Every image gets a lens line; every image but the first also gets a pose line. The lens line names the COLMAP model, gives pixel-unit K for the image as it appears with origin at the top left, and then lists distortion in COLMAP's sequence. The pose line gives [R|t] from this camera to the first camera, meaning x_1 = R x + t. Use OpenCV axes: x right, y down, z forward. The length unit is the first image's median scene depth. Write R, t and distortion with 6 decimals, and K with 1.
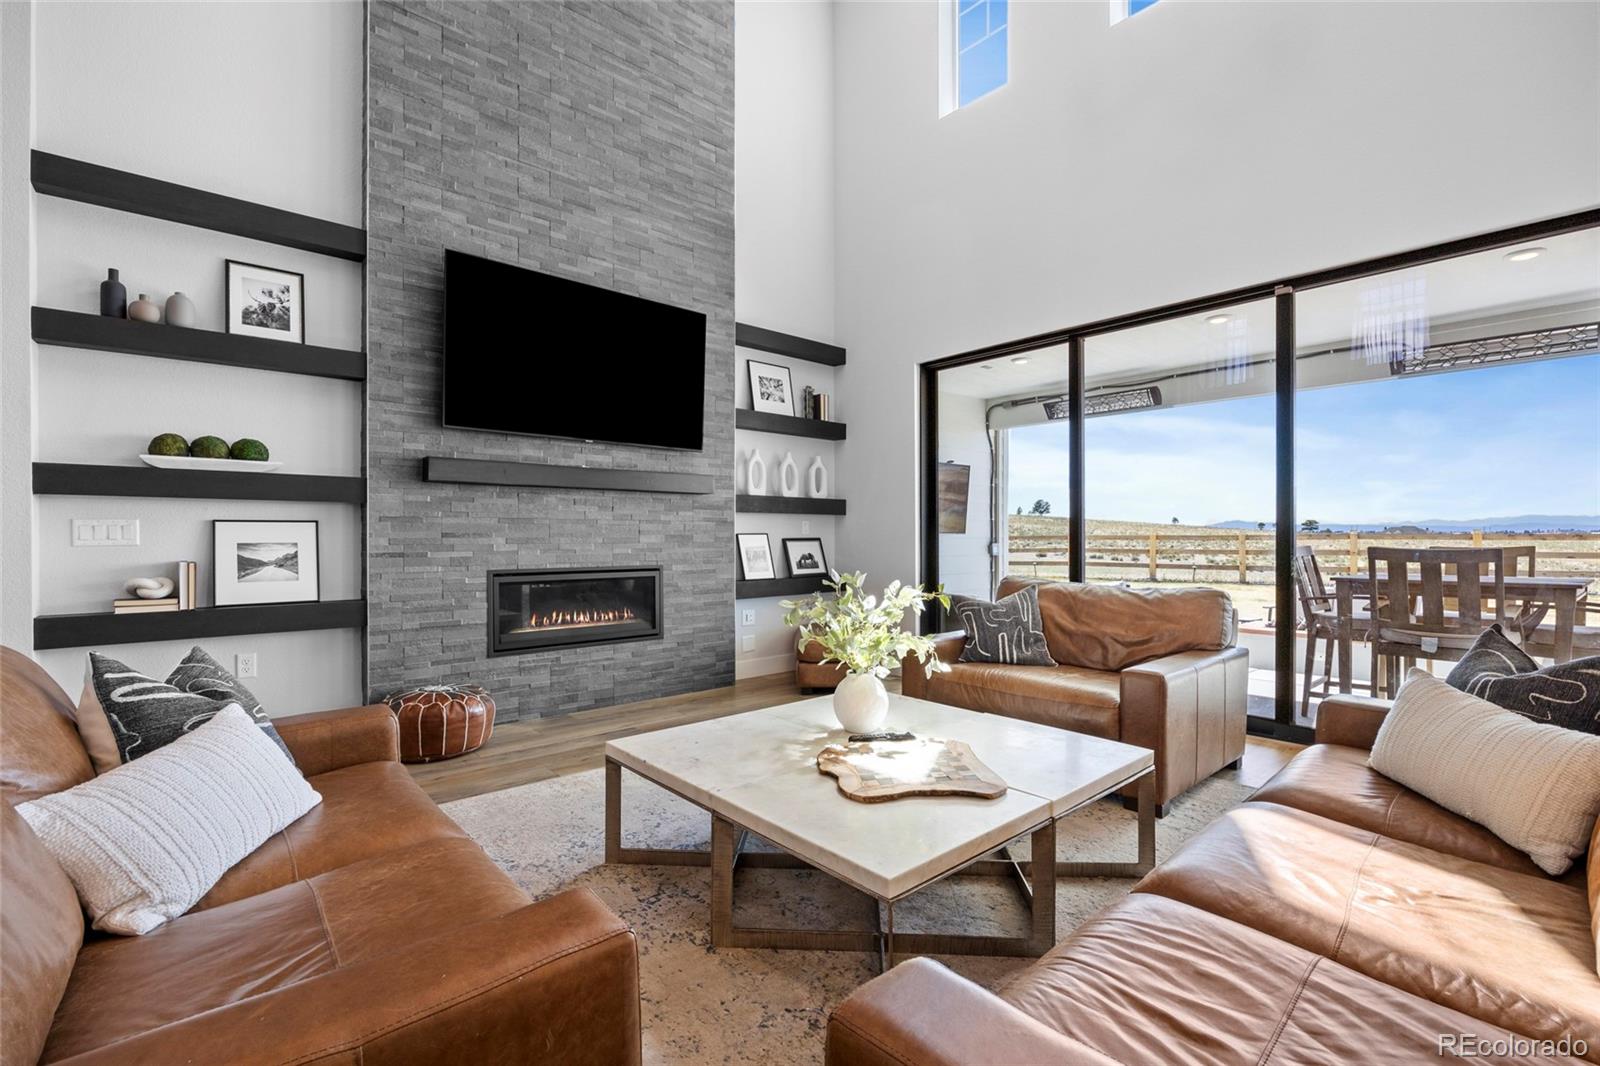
lens RADIAL K [[712.9, 0, 803.0], [0, 712.9, 535.4], [0, 0, 1]] dist [-0.012105, -0.000244]
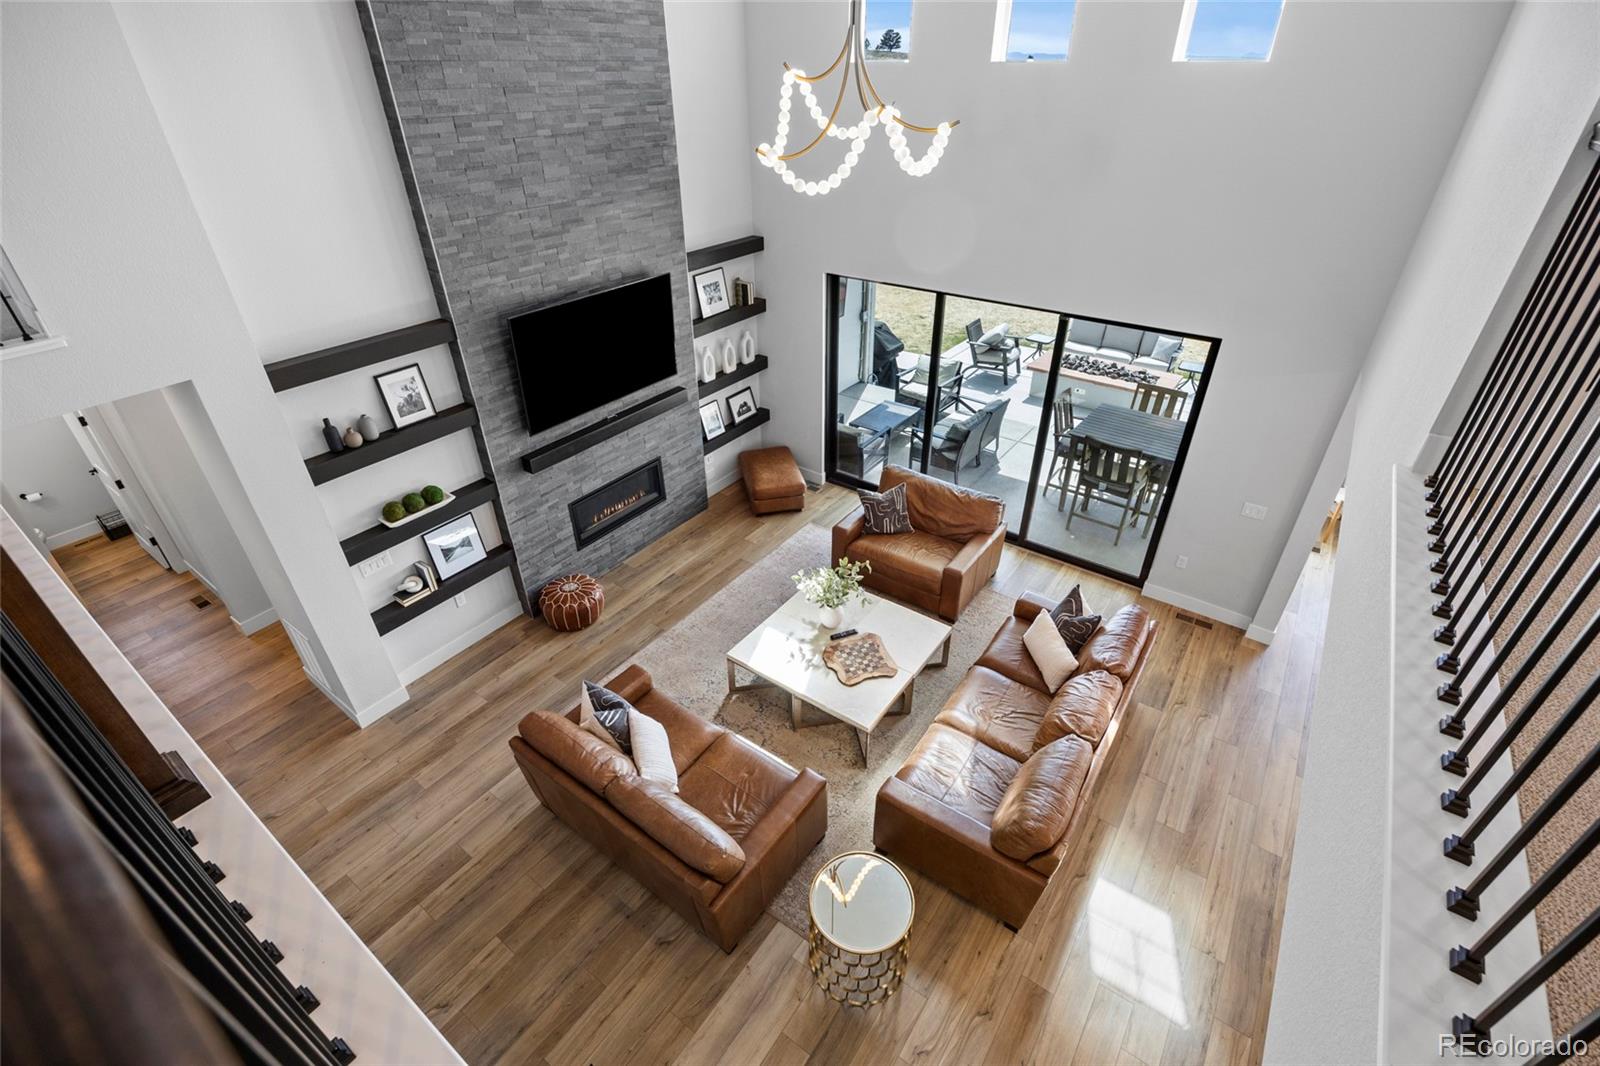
lens RADIAL K [[720.4, 0, 809.6], [0, 720.4, 527.9], [0, 0, 1]] dist [-0.021034, -0.000283]
pose [[0.973682, -0.124211, 0.191090, -0.216250], [0.002108, 0.843311, 0.537422, -0.679278], [-0.227902, -0.522875, 0.821378, -0.389978]]
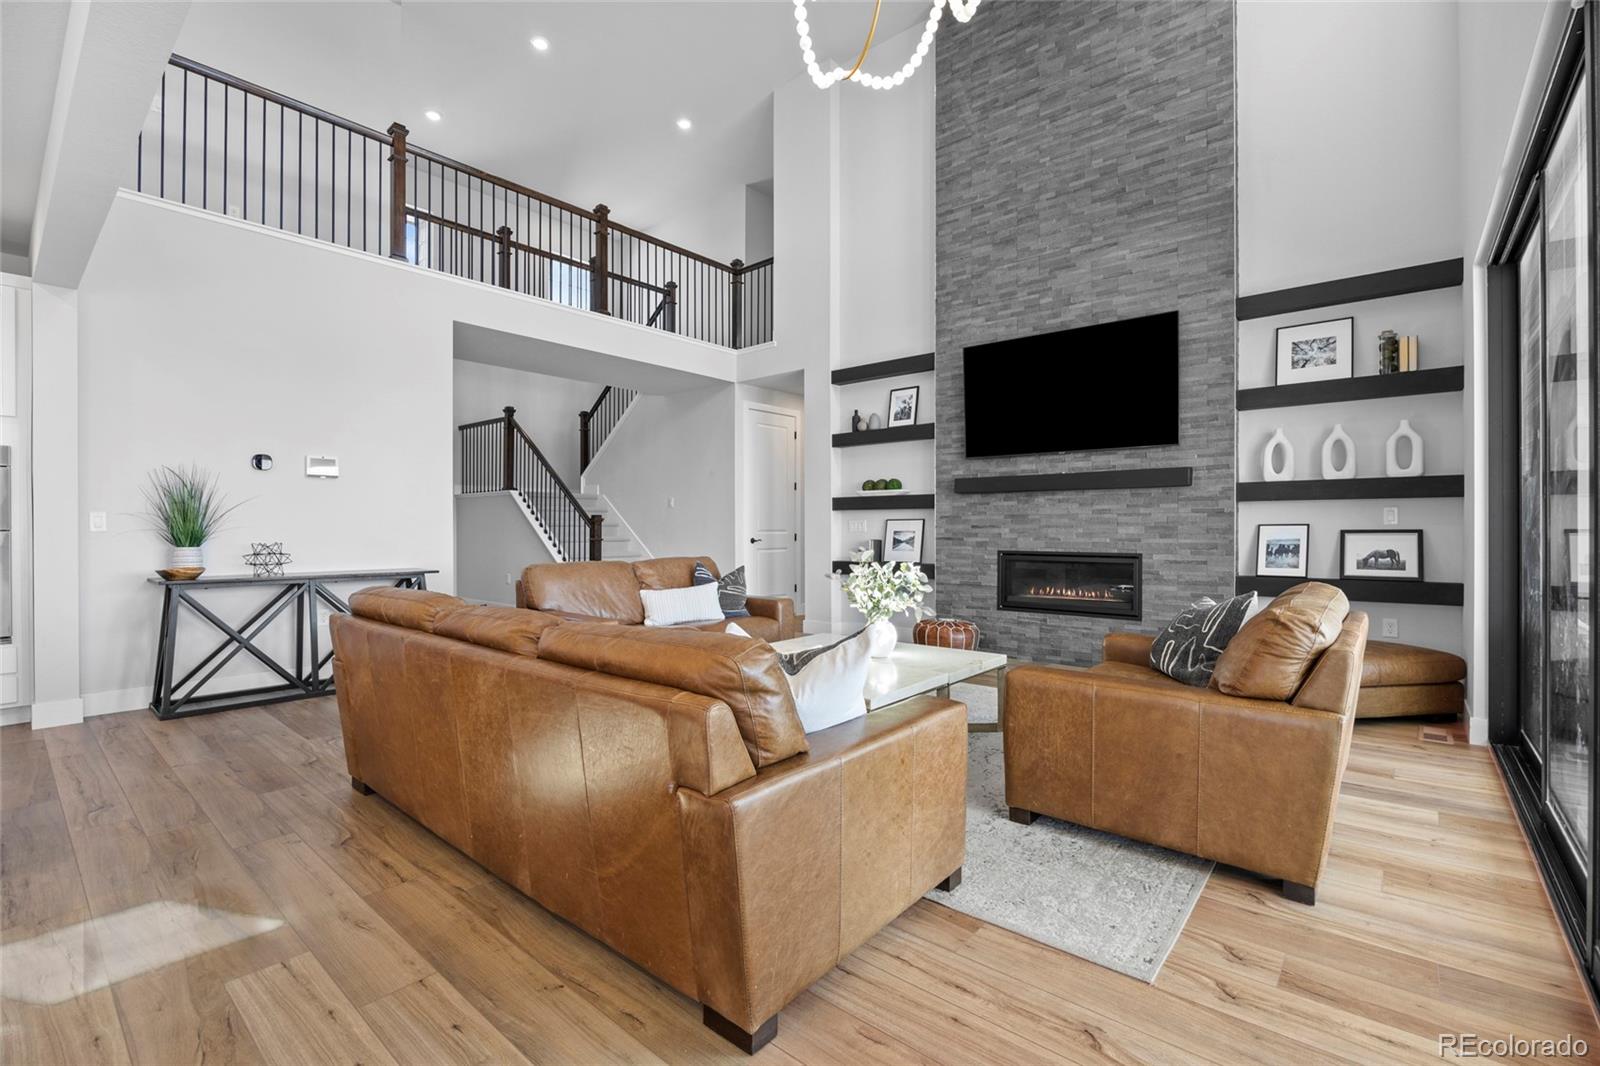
lens RADIAL K [[712.9, 0, 812.5], [0, 712.9, 533.7], [0, 0, 1]] dist [-0.012105, -0.000244]
pose [[0.138624, 0.002244, -0.990343, 0.883760], [-0.003952, 0.999991, 0.001713, 0.011760], [0.990337, 0.003676, 0.138631, 0.376165]]
